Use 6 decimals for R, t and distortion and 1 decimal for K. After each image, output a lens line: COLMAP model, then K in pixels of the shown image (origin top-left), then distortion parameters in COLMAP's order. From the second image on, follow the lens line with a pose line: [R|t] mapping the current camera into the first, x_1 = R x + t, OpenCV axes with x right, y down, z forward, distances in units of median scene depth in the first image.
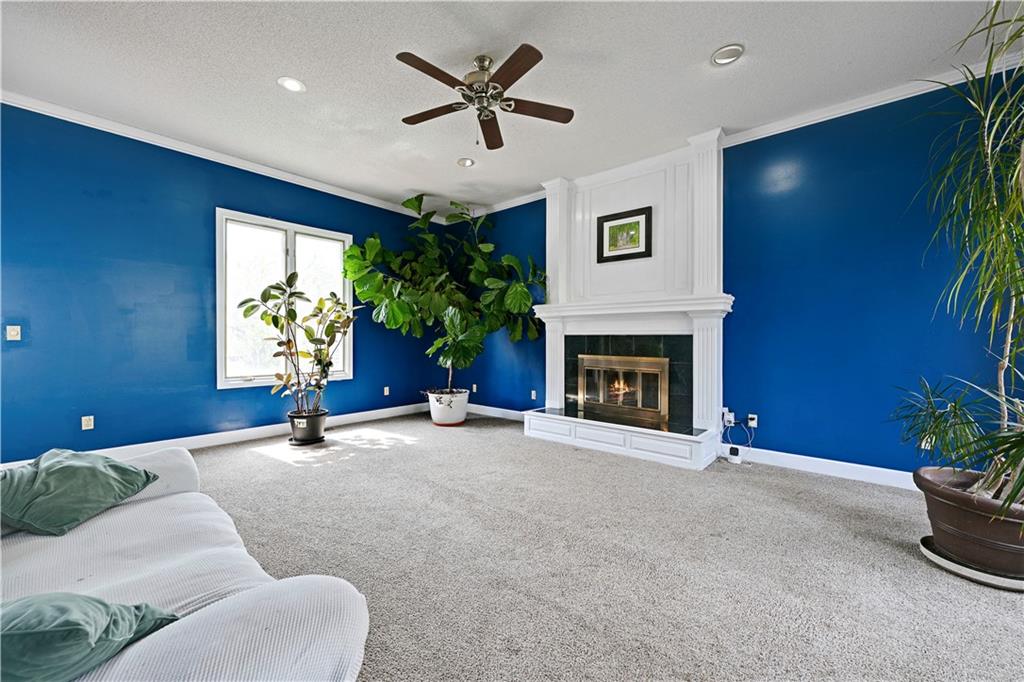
lens RADIAL K [[410.0, 0, 509.5], [0, 410.0, 338.2], [0, 0, 1]] dist [-0.000288, 0.000036]
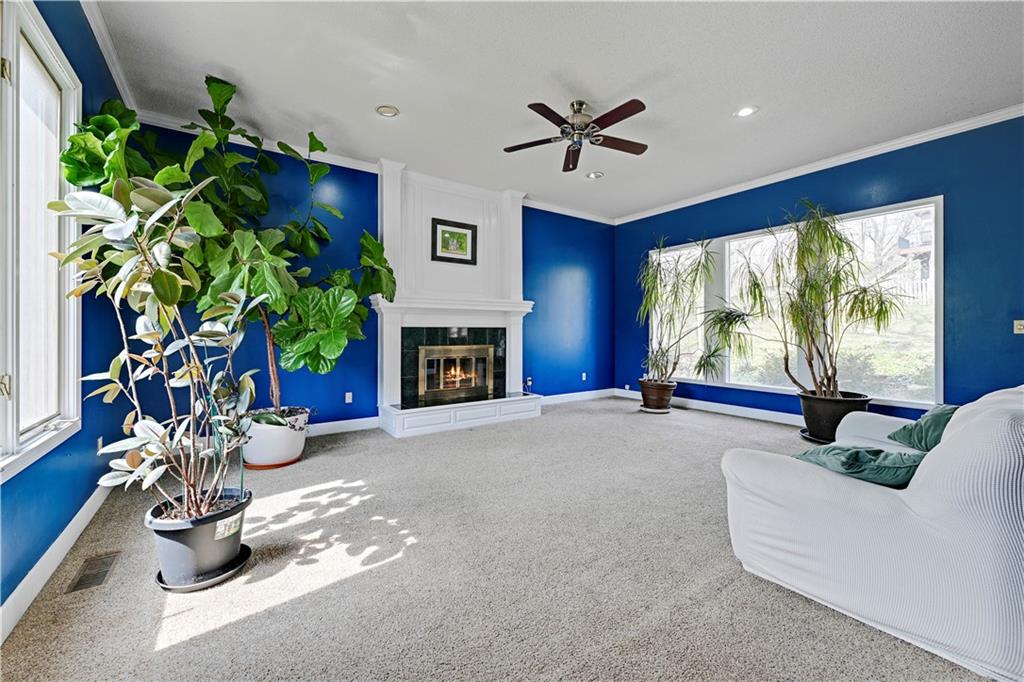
lens RADIAL K [[410.8, 0, 510.3], [0, 410.8, 330.3], [0, 0, 1]] dist [0.000293, -0.000080]
pose [[0.245128, -0.005999, 0.969472, -0.840178], [-0.000441, 0.999980, 0.006299, -0.006897], [-0.969491, -0.001971, 0.245120, 0.577913]]
